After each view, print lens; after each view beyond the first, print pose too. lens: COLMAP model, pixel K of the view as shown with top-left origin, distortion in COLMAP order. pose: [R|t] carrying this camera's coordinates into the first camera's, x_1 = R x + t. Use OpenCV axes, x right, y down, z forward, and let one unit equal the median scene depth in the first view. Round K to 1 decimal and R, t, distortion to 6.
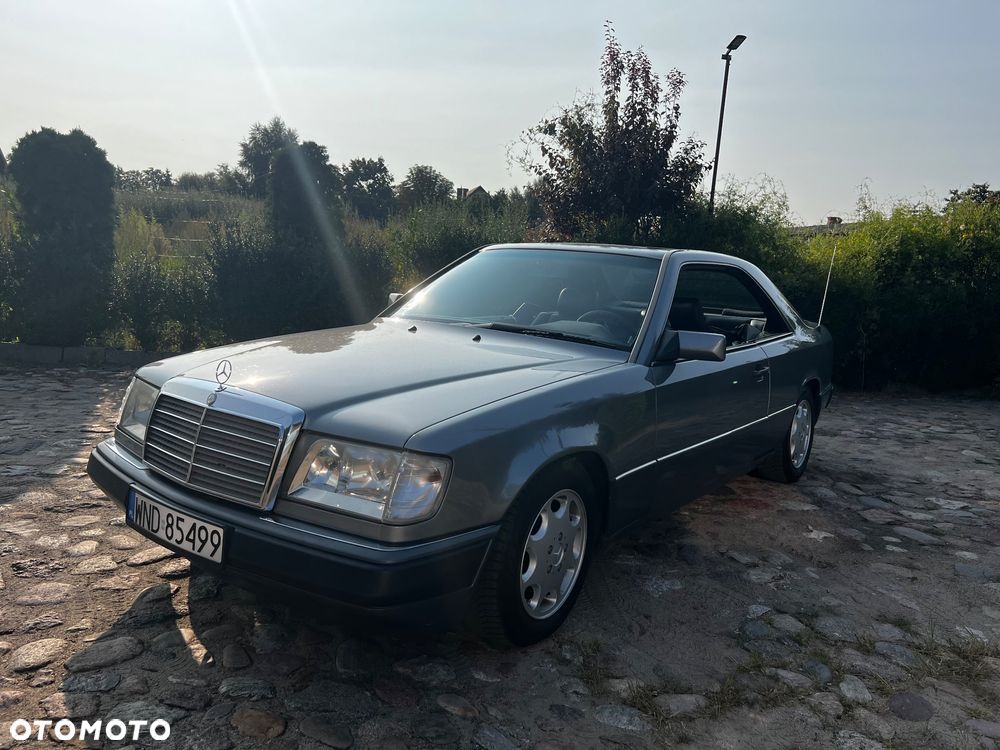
lens RADIAL K [[751.4, 0, 497.7], [0, 751.4, 381.4], [0, 0, 1]] dist [0.044052, -0.050039]
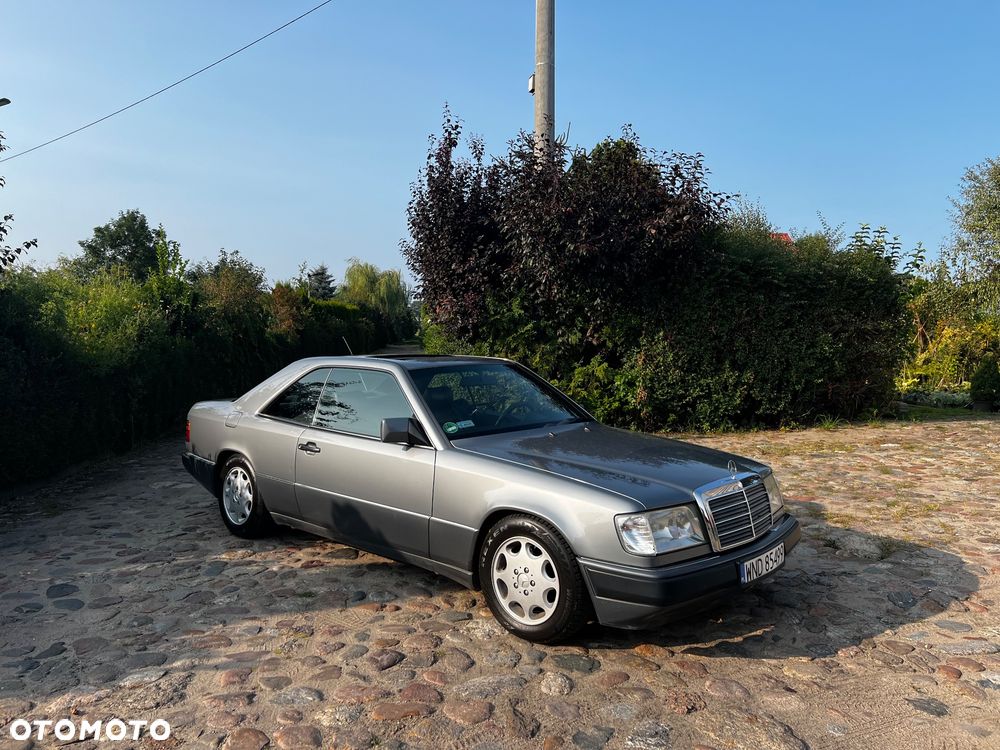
lens RADIAL K [[751.4, 0, 493.3], [0, 751.4, 374.6], [0, 0, 1]] dist [0.044052, -0.050039]
pose [[0.087548, -0.108308, 0.990255, -0.569052], [0.151362, 0.983976, 0.094239, -0.125846], [-0.984594, 0.141636, 0.102539, 0.372901]]
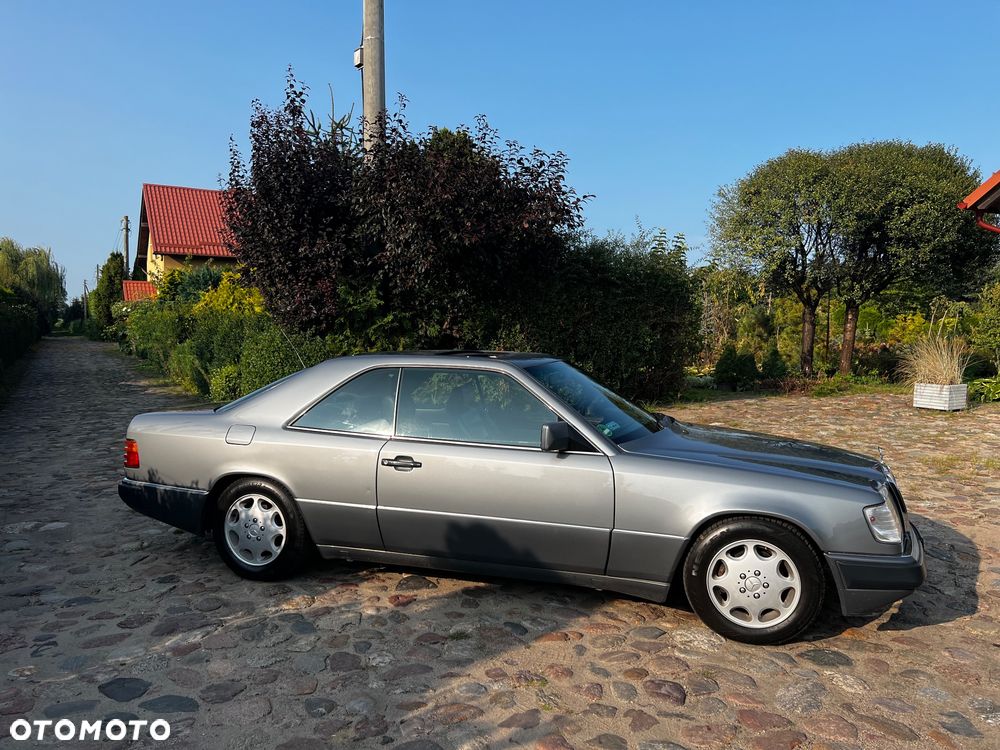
lens RADIAL K [[751.4, 0, 492.3], [0, 751.4, 377.1], [0, 0, 1]] dist [0.044052, -0.050039]
pose [[-0.334670, -0.120270, 0.934629, -0.480598], [0.116846, 0.978871, 0.167803, -0.167689], [-0.935063, 0.165366, -0.313546, 0.673775]]
